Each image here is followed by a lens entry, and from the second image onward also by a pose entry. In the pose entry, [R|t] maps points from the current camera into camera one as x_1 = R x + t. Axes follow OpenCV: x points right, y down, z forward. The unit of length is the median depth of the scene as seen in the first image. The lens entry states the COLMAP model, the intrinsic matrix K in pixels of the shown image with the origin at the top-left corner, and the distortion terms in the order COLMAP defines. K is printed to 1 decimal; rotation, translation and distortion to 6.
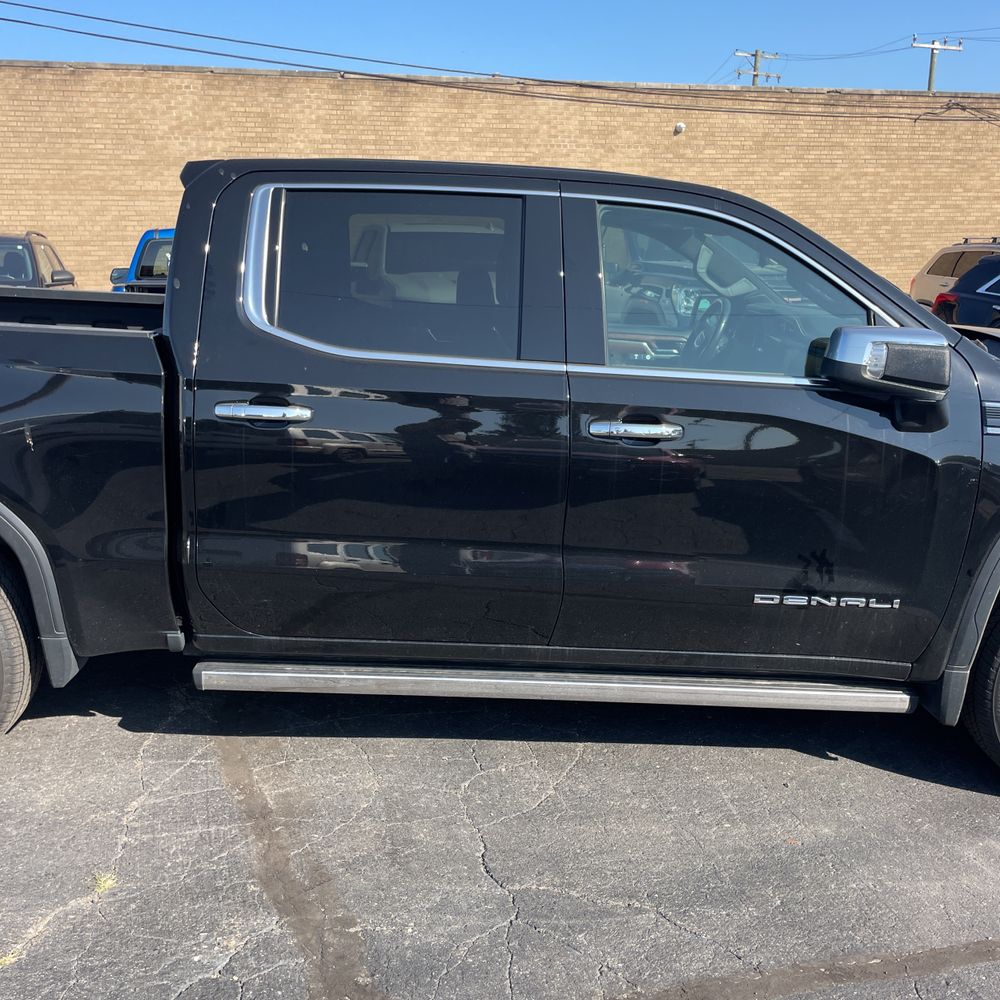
lens RADIAL K [[1014.2, 0, 495.3], [0, 1014.2, 491.8], [0, 0, 1]] dist [0.018548, 0.000000]
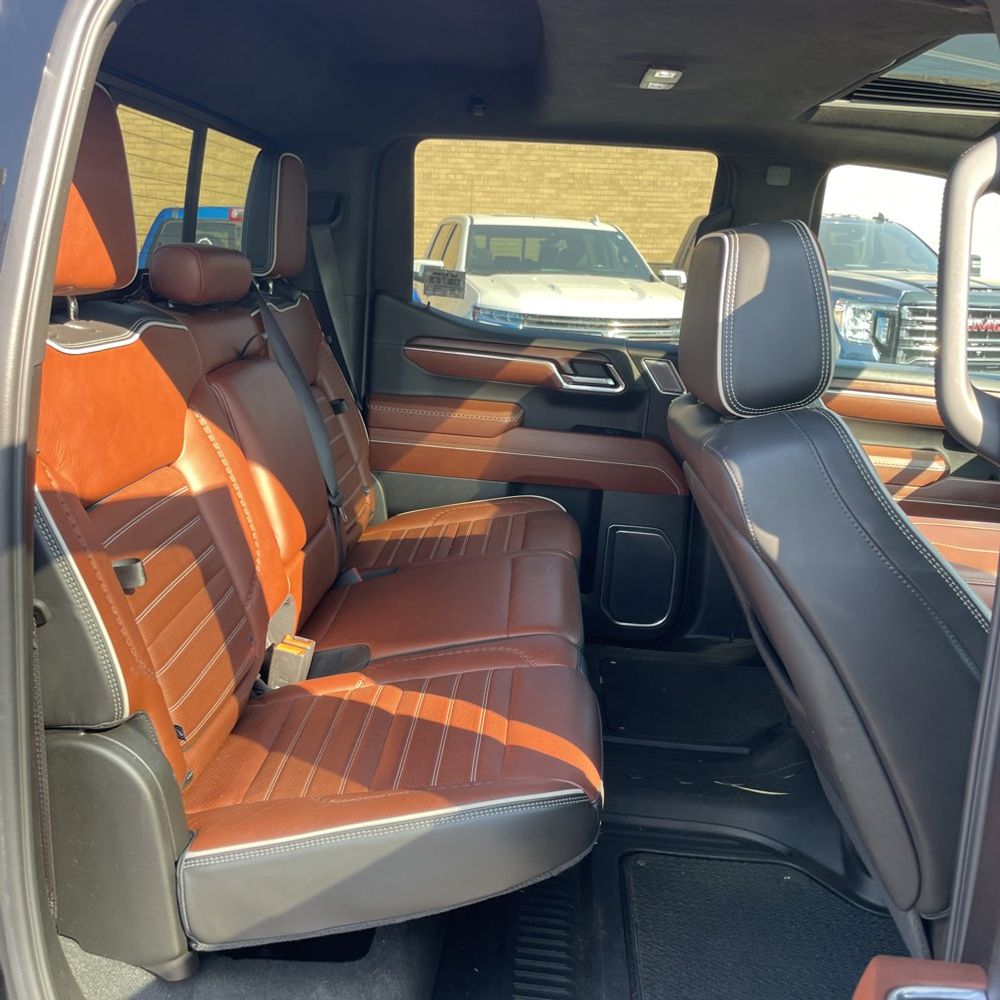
lens RADIAL K [[1014.2, 0, 498.6], [0, 1014.2, 486.8], [0, 0, 1]] dist [0.018548, 0.000000]
pose [[0.997171, 0.043063, -0.061609, -0.017115], [-0.043996, 0.998935, -0.013883, -0.026048], [0.060945, 0.016554, 0.998004, 0.138151]]
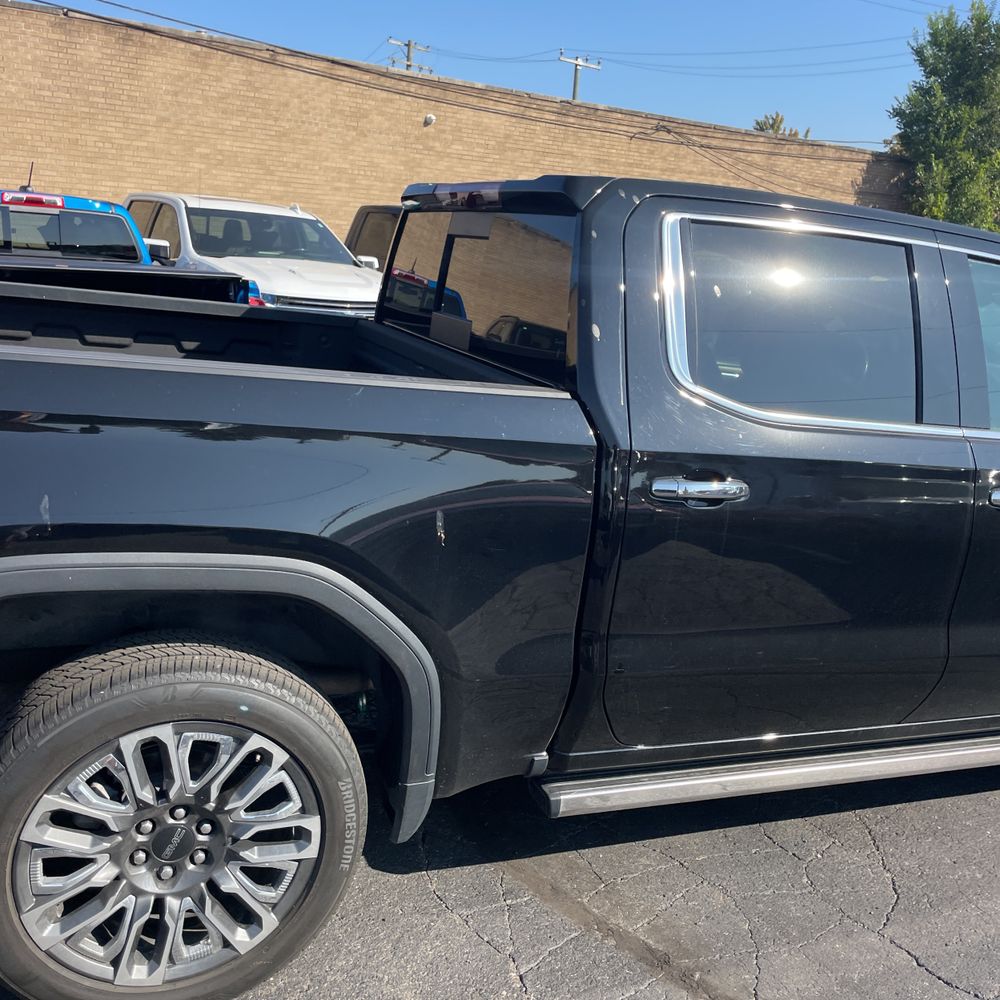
lens RADIAL K [[1014.2, 0, 512.1], [0, 1014.2, 500.0], [0, 0, 1]] dist [0.018548, 0.000000]
pose [[0.926850, -0.023340, 0.374705, -0.127853], [0.013562, 0.999496, 0.028712, -0.017624], [-0.375186, -0.021530, 0.926699, 0.052425]]
